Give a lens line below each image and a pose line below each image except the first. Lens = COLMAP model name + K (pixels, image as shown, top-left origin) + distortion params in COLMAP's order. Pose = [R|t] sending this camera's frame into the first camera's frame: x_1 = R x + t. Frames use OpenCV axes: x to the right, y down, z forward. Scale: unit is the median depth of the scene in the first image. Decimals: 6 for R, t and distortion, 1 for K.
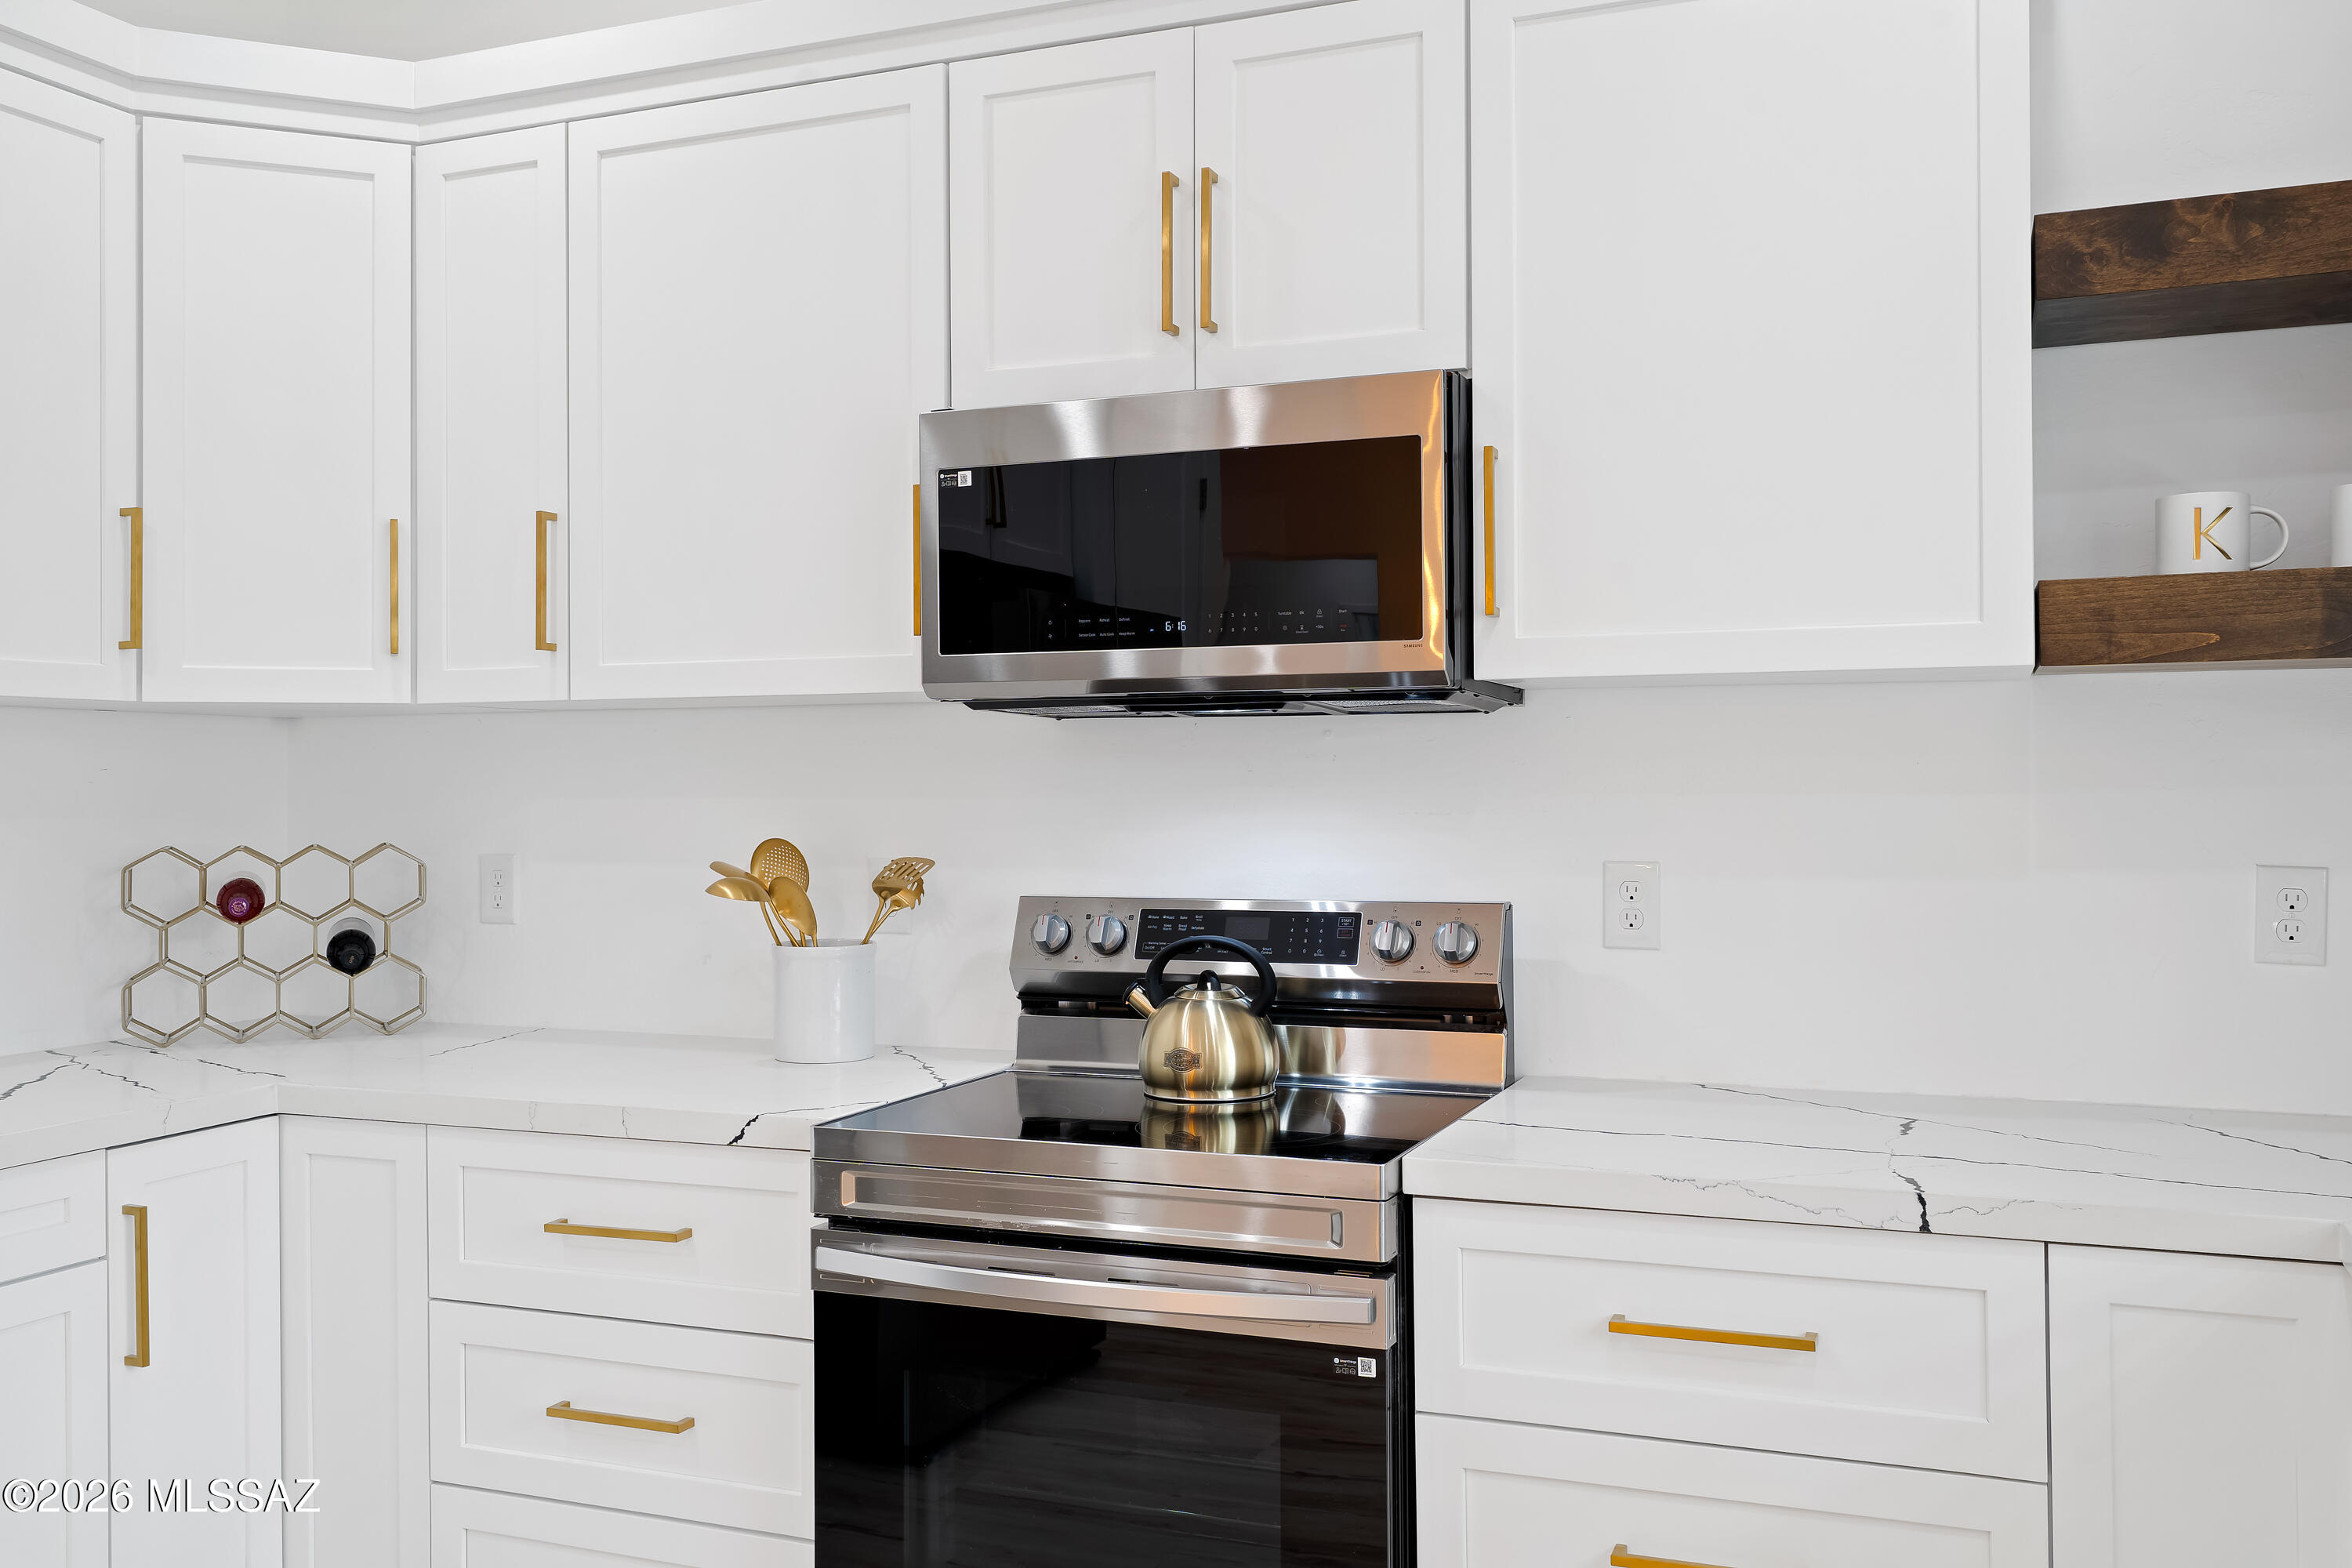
lens RADIAL K [[2012.2, 0, 1183.6], [0, 2012.2, 773.2], [0, 0, 1]] dist [0.005742, 0.001898]
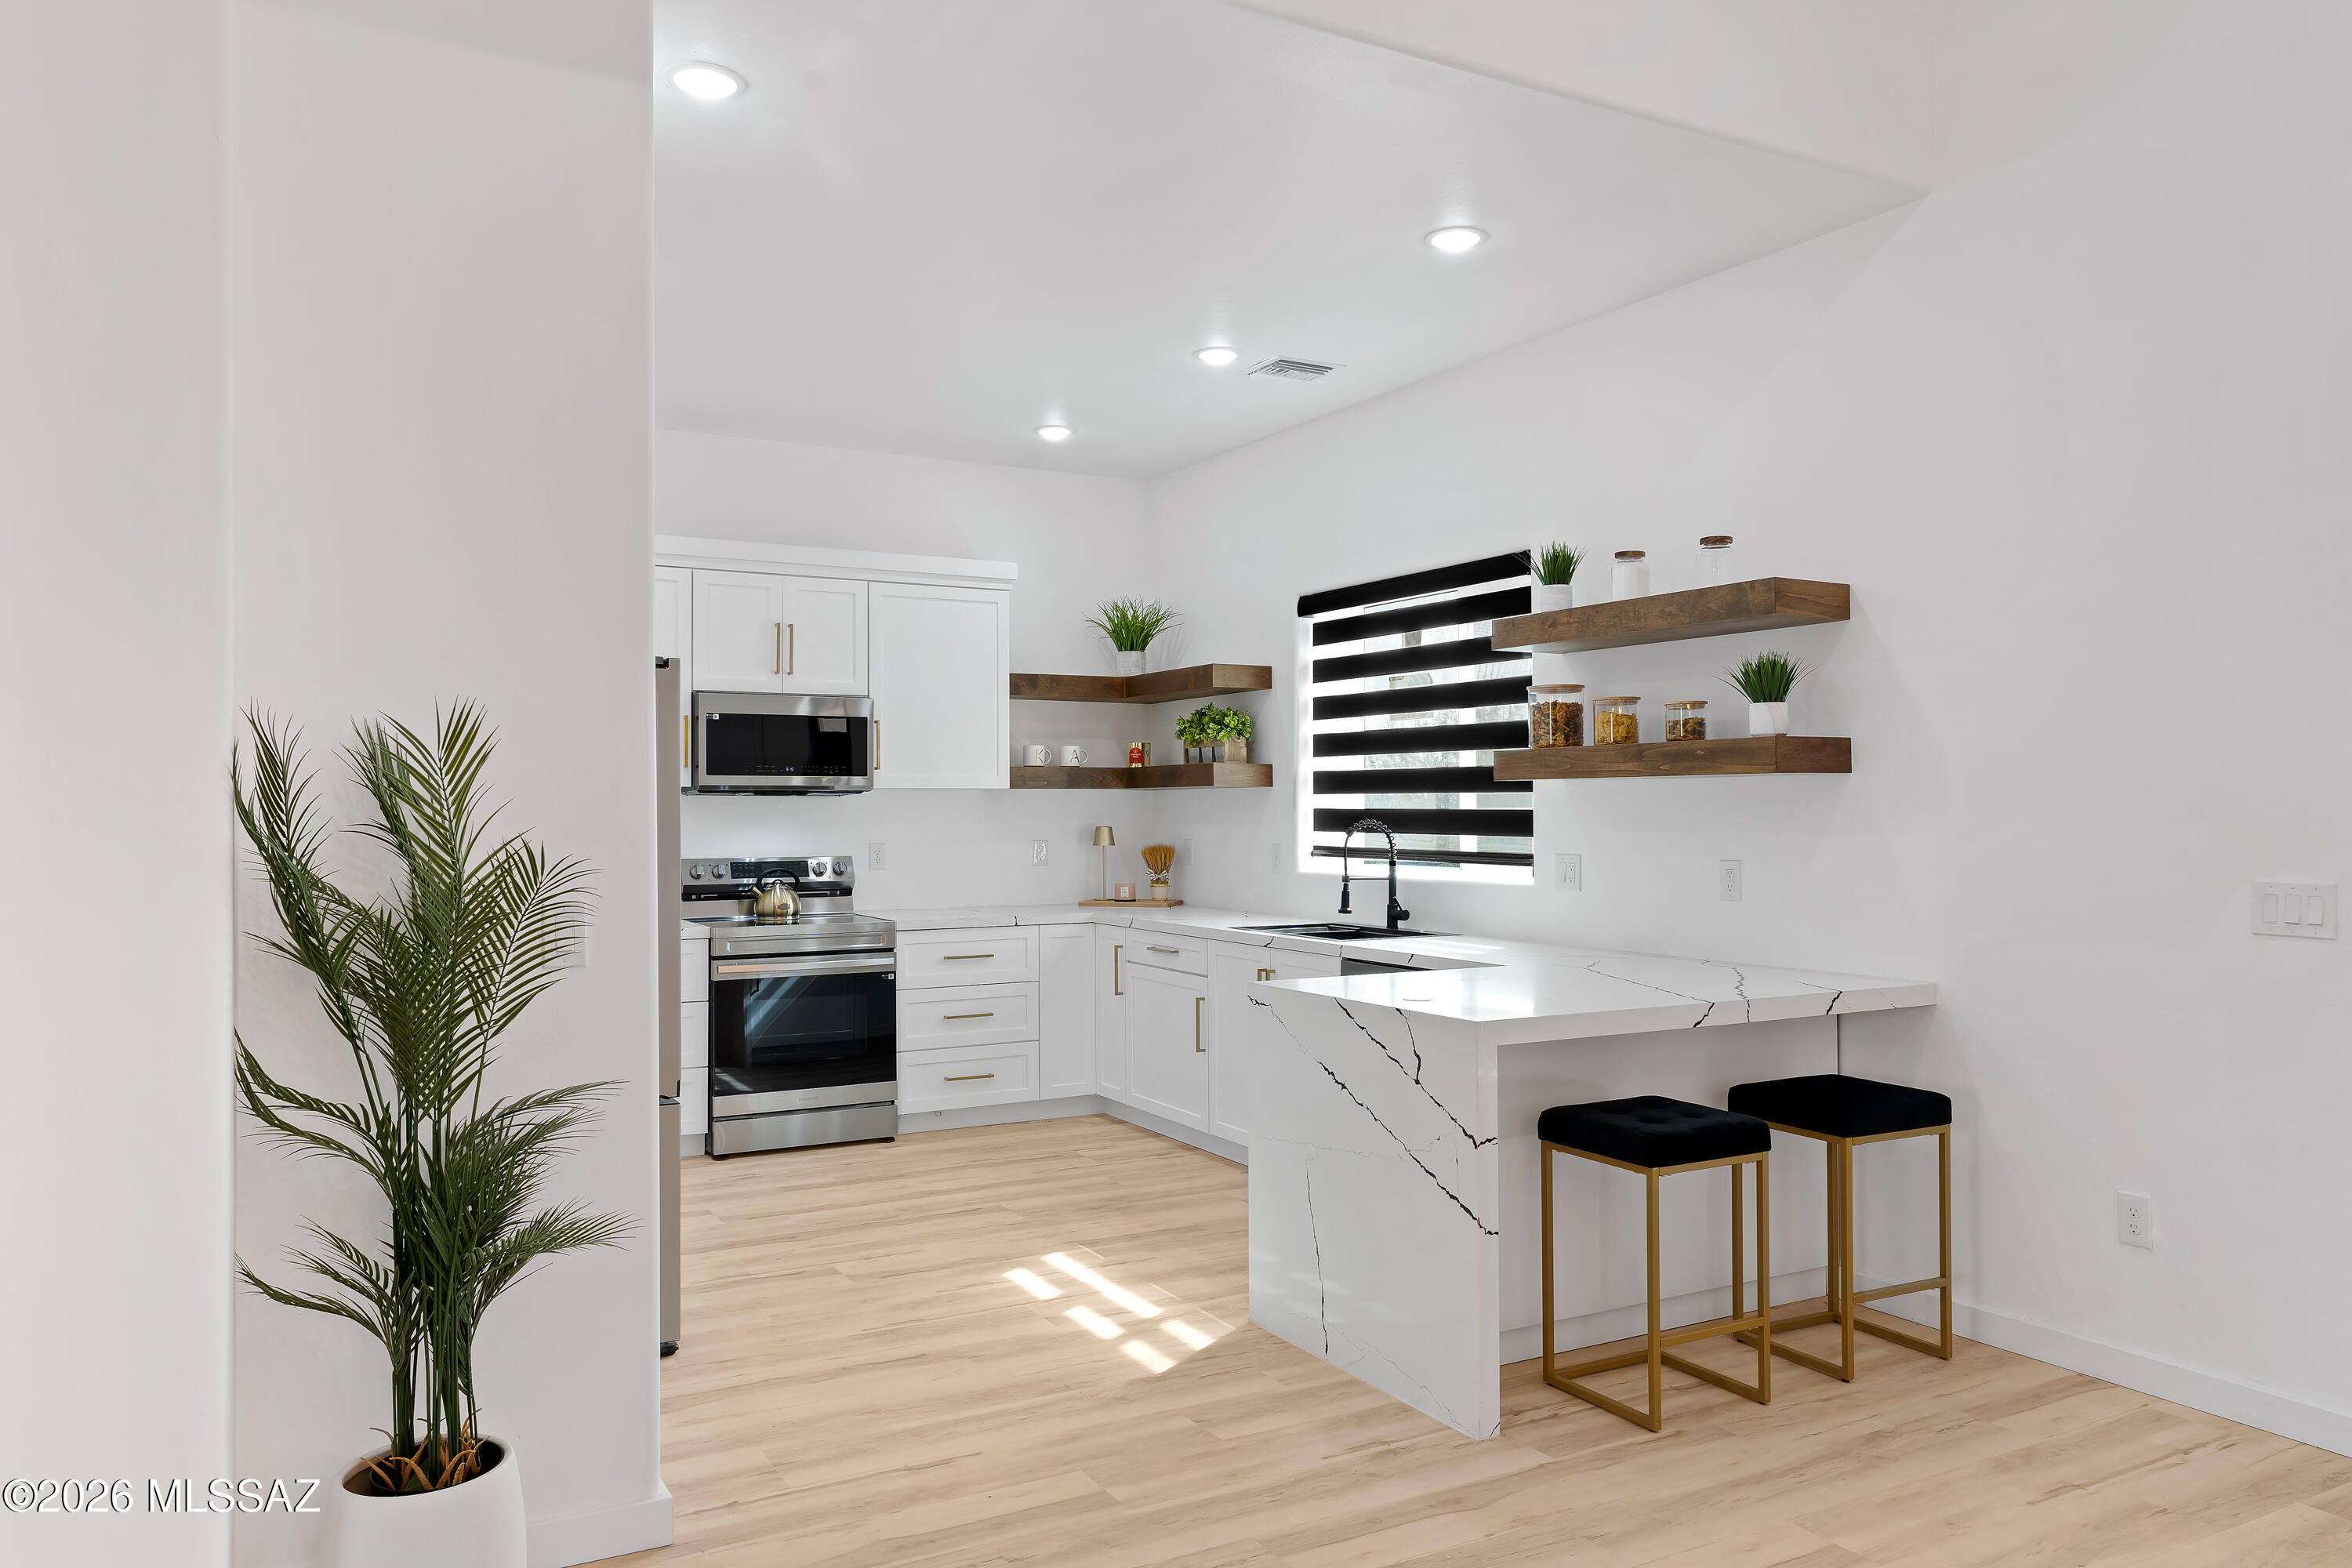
lens RADIAL K [[1626.2, 0, 1170.6], [0, 1626.2, 785.1], [0, 0, 1]] dist [-0.001098, 0.000765]
pose [[0.628571, 0.016379, 0.777579, -1.537217], [-0.005013, 0.999843, -0.017009, -0.006722], [-0.777736, 0.006794, 0.628555, -1.027376]]
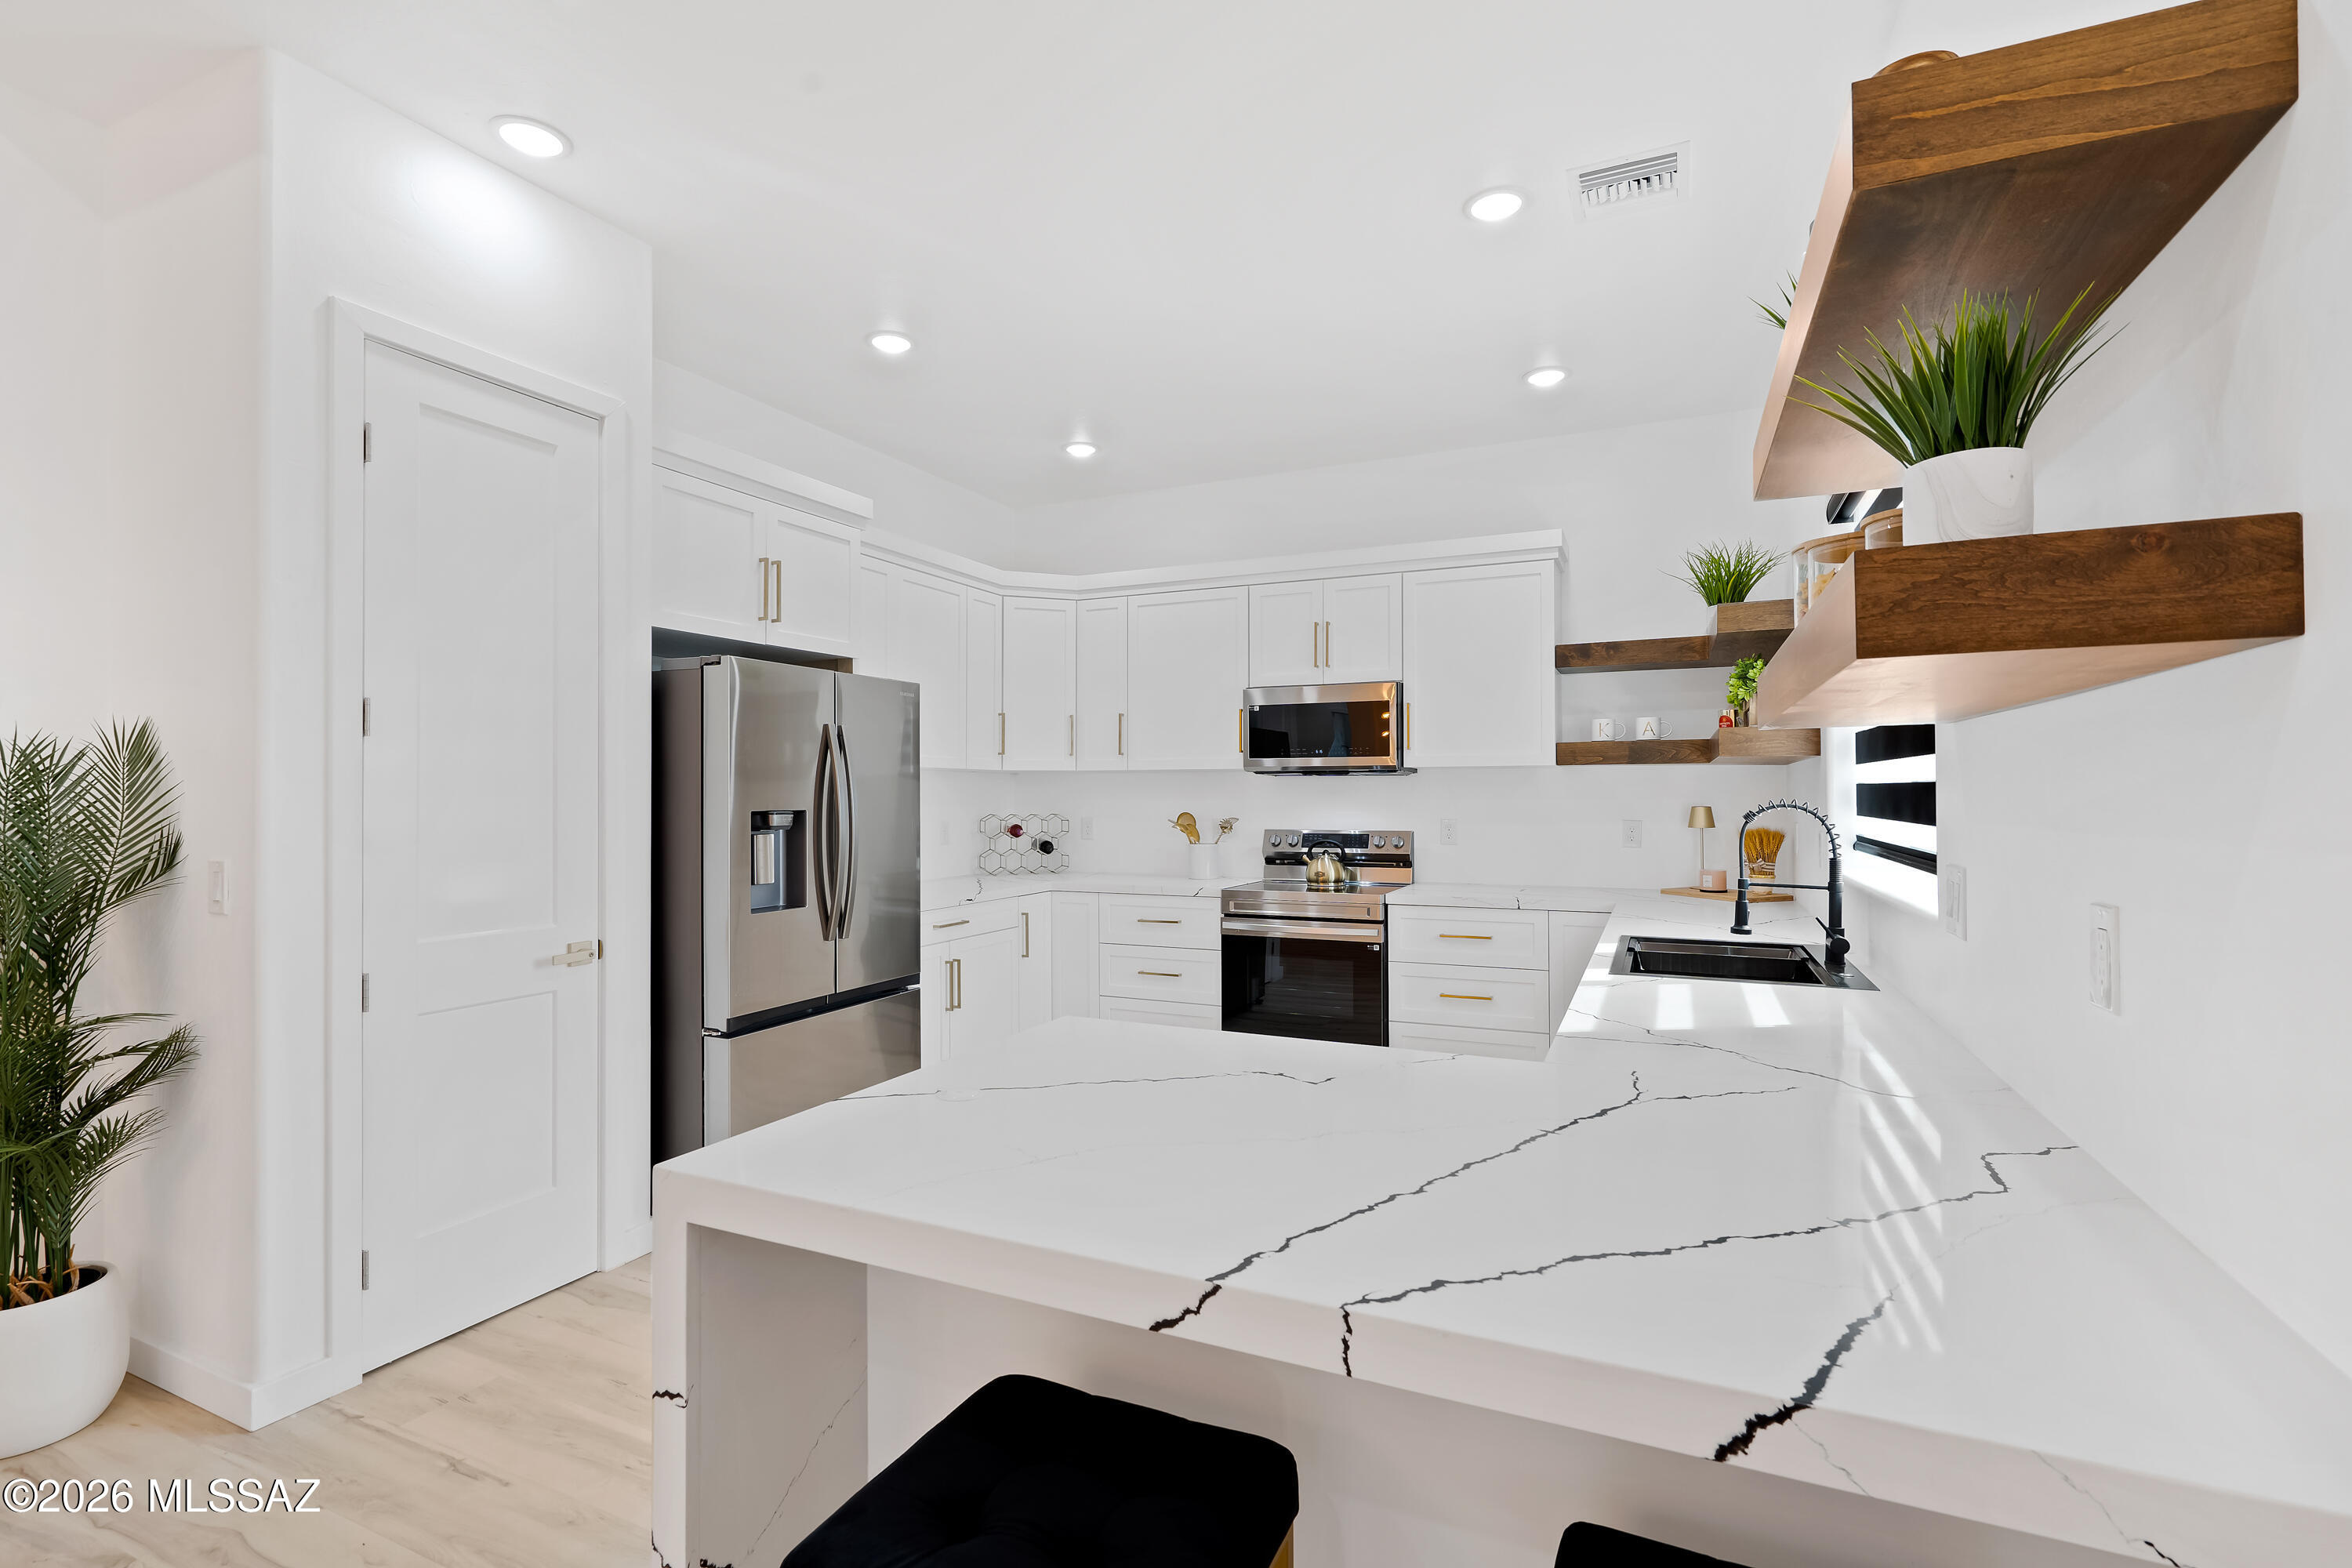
lens RADIAL K [[1069.1, 0, 1176.0], [0, 1069.1, 784.0], [0, 0, 1]] dist [-0.003634, 0.000059]
pose [[0.998782, 0.004063, -0.049170, -0.154765], [-0.004328, 0.999977, -0.005279, -0.004519], [0.049147, 0.005485, 0.998776, -0.853986]]
